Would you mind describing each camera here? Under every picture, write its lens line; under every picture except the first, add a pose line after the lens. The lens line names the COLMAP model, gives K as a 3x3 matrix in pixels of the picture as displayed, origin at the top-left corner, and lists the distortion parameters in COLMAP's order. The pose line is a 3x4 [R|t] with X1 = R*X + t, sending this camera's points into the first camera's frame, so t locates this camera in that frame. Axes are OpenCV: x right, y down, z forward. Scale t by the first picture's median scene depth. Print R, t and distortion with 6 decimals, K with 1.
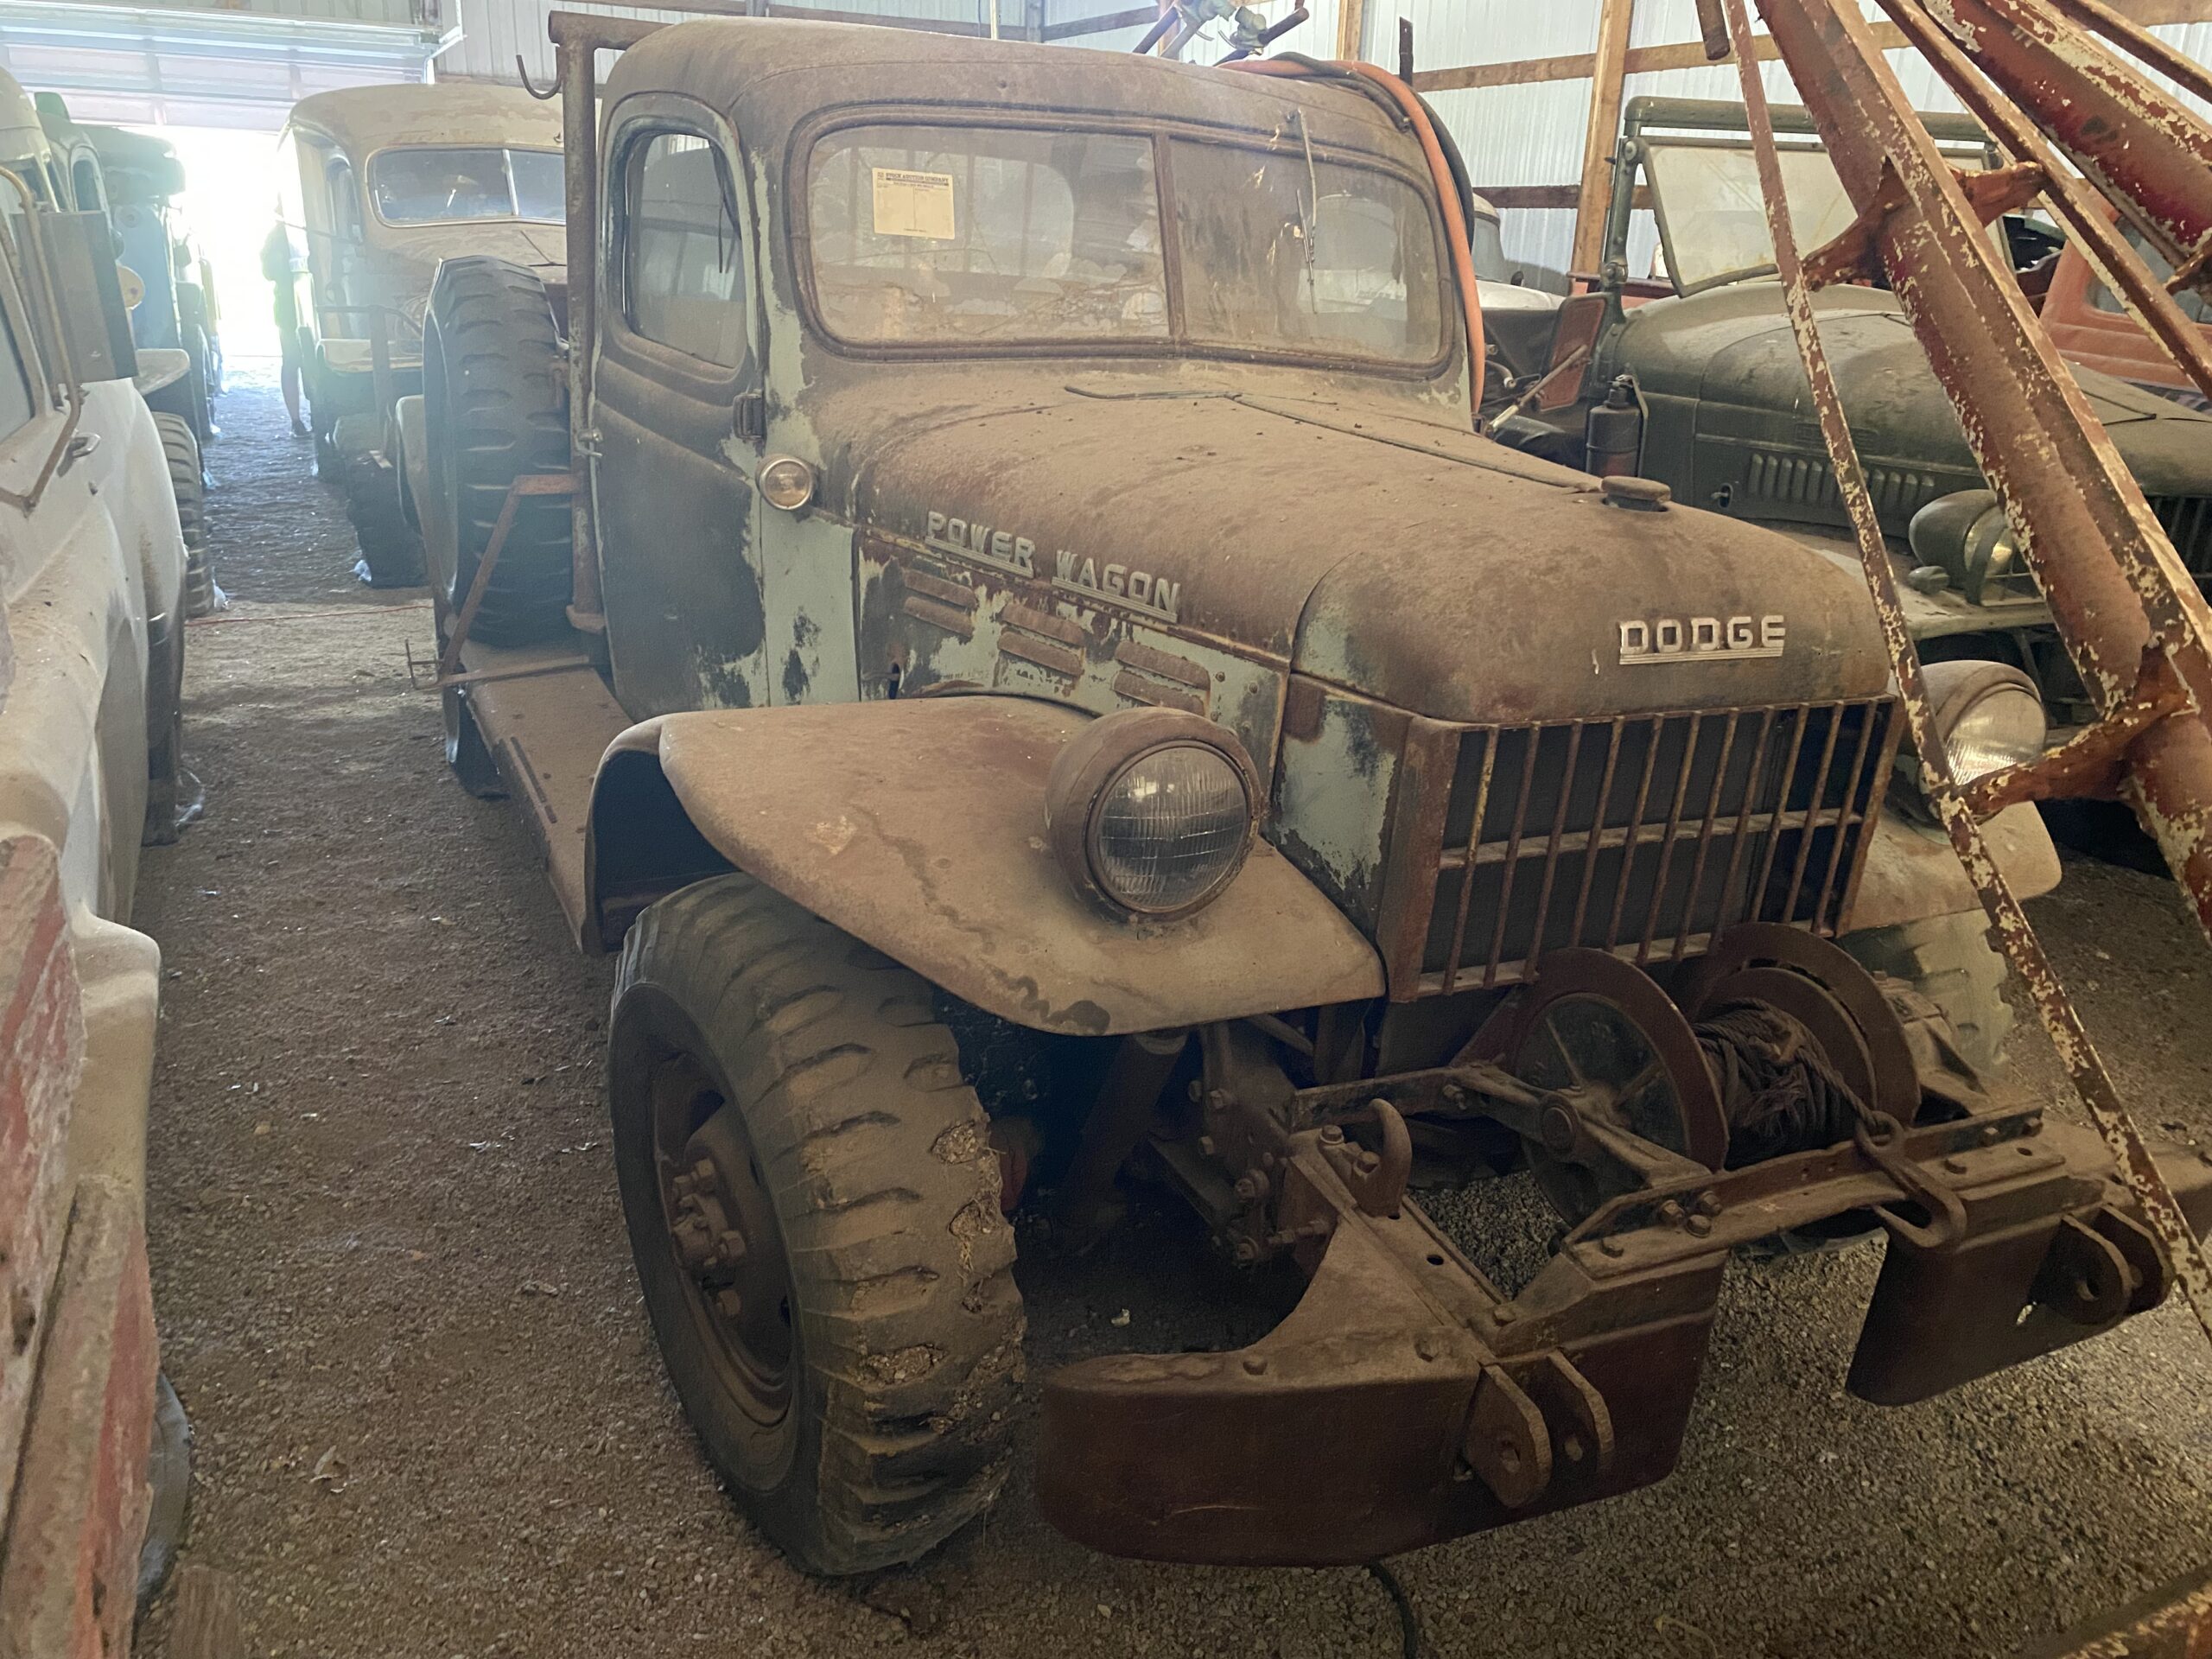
lens RADIAL K [[1630.1, 0, 1112.9], [0, 1630.1, 833.6], [0, 0, 1]] dist [0.092839, -0.090961]
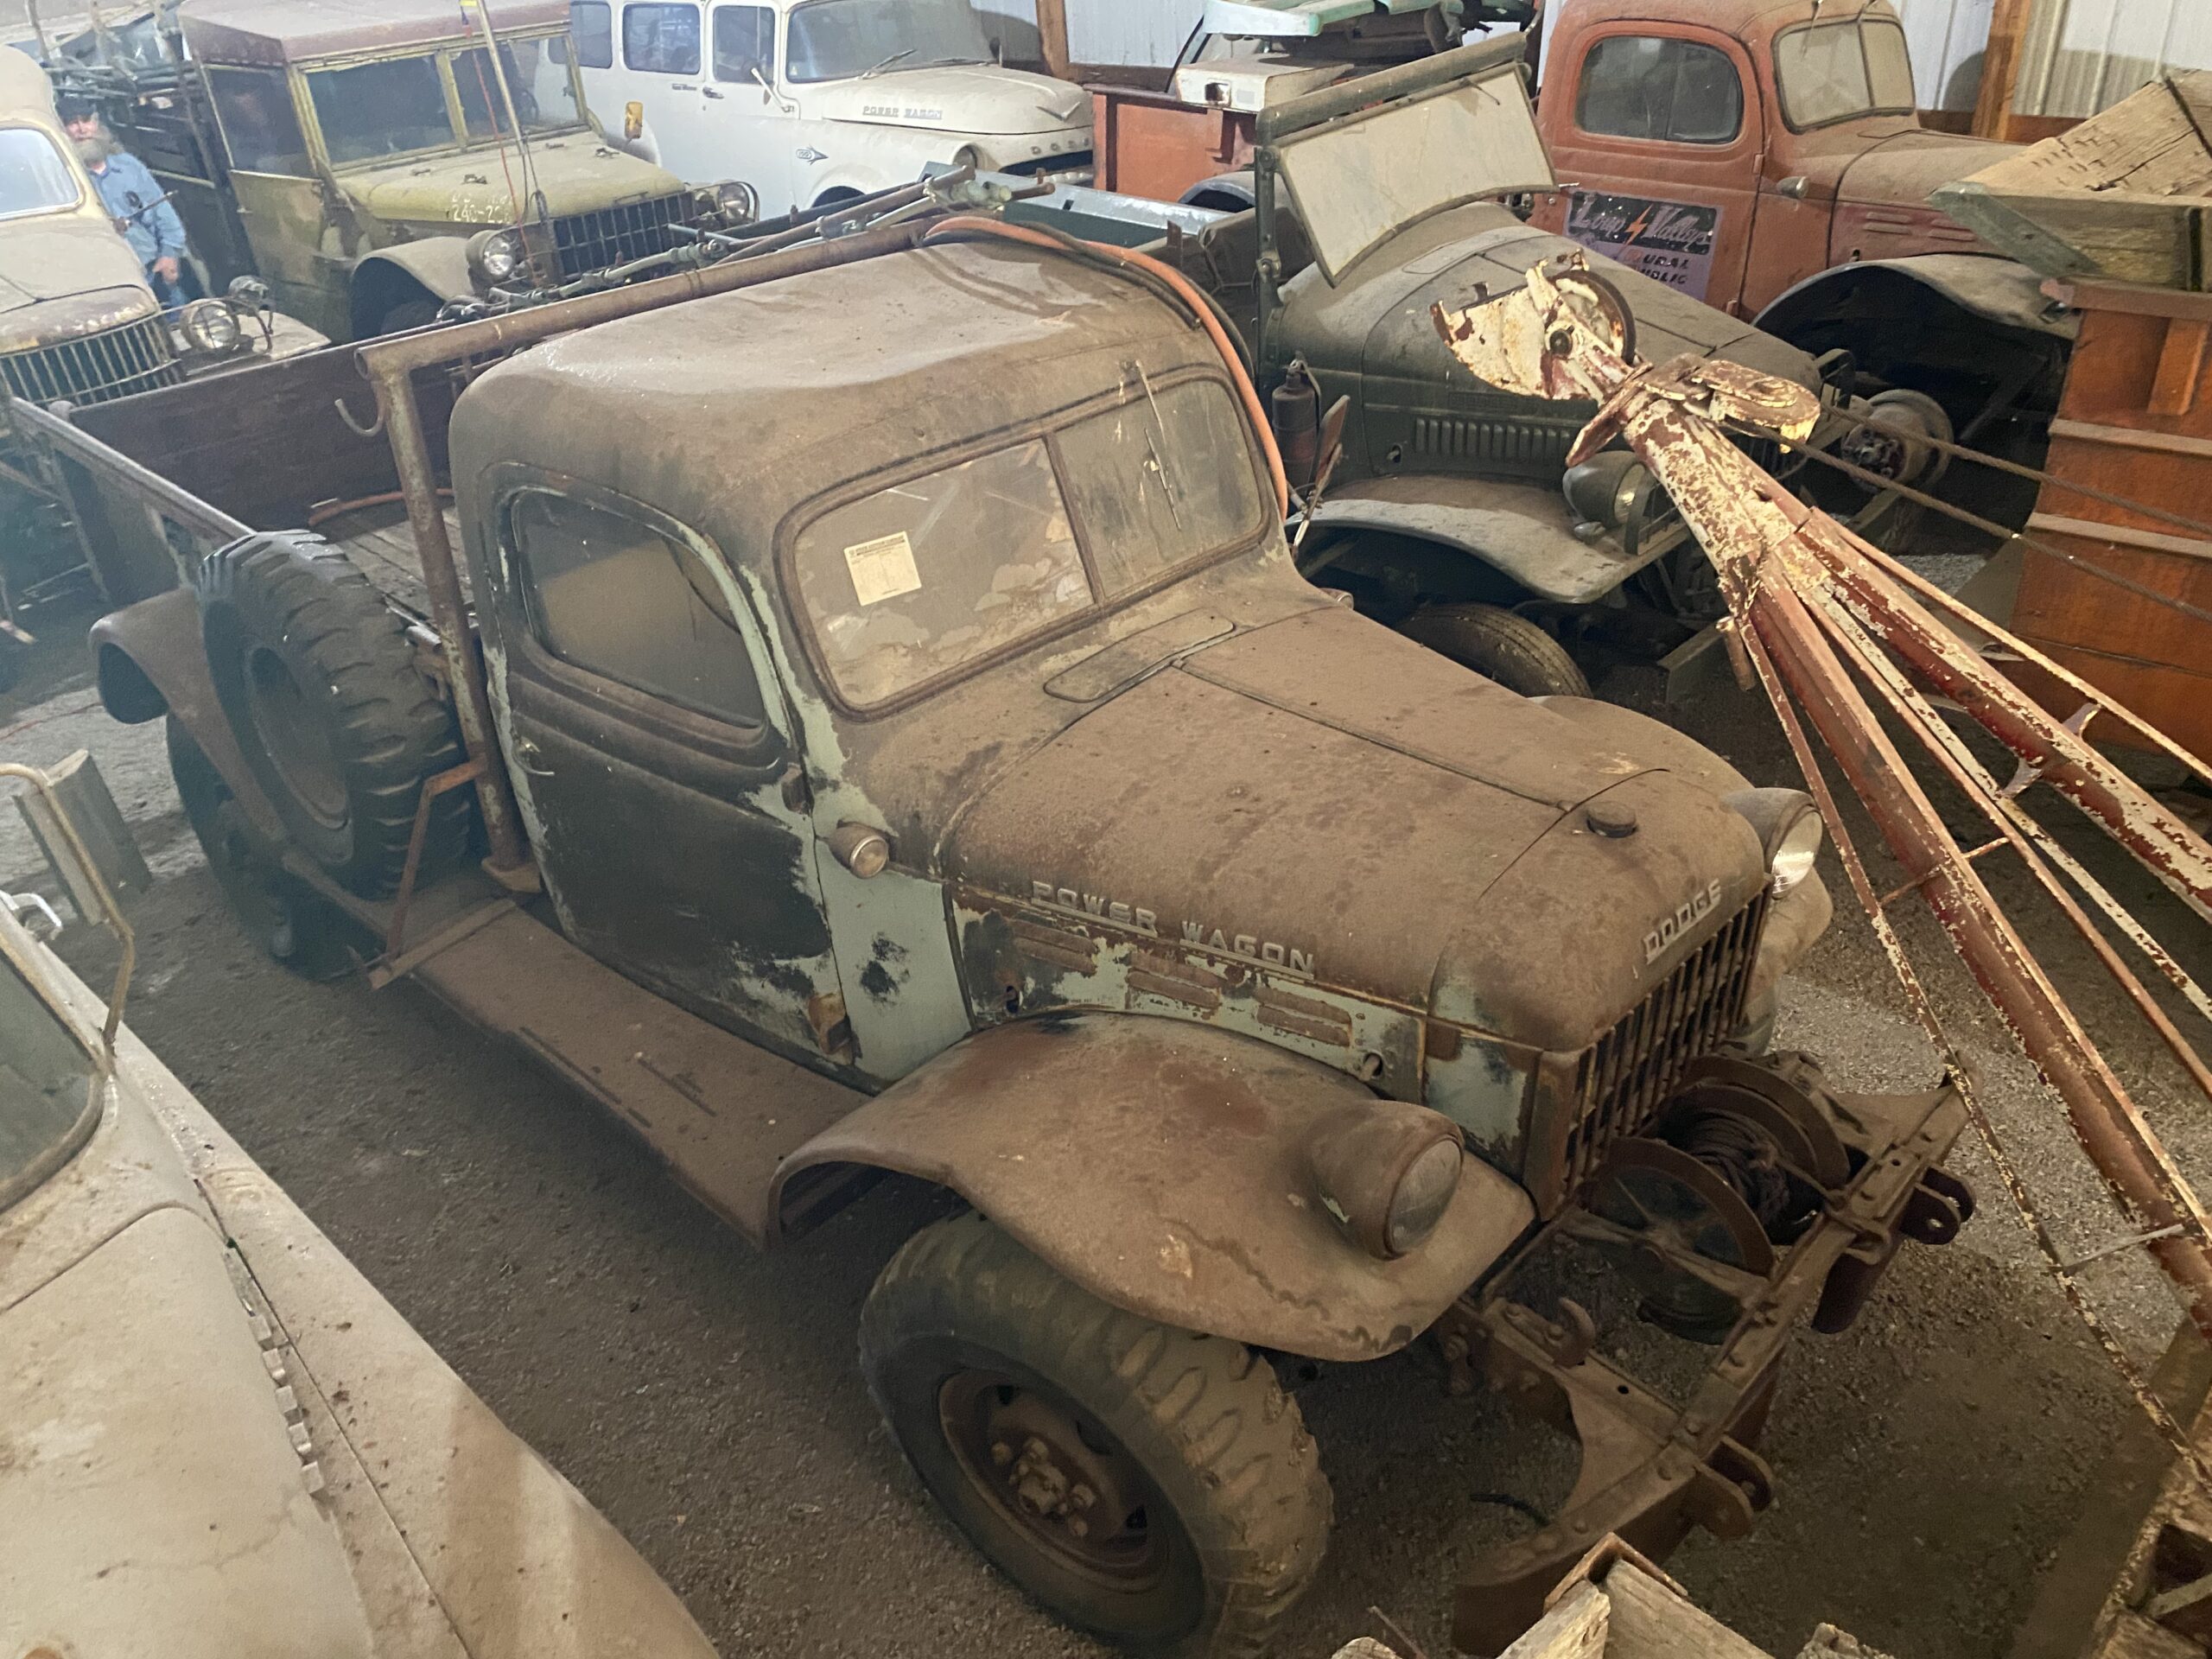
lens RADIAL K [[1630.1, 0, 1112.9], [0, 1630.1, 833.6], [0, 0, 1]] dist [0.092839, -0.090961]
pose [[0.926144, -0.276631, 0.256385, -0.382160], [0.216408, 0.946475, 0.239483, -0.541825], [-0.308910, -0.166312, 0.936437, -0.155911]]
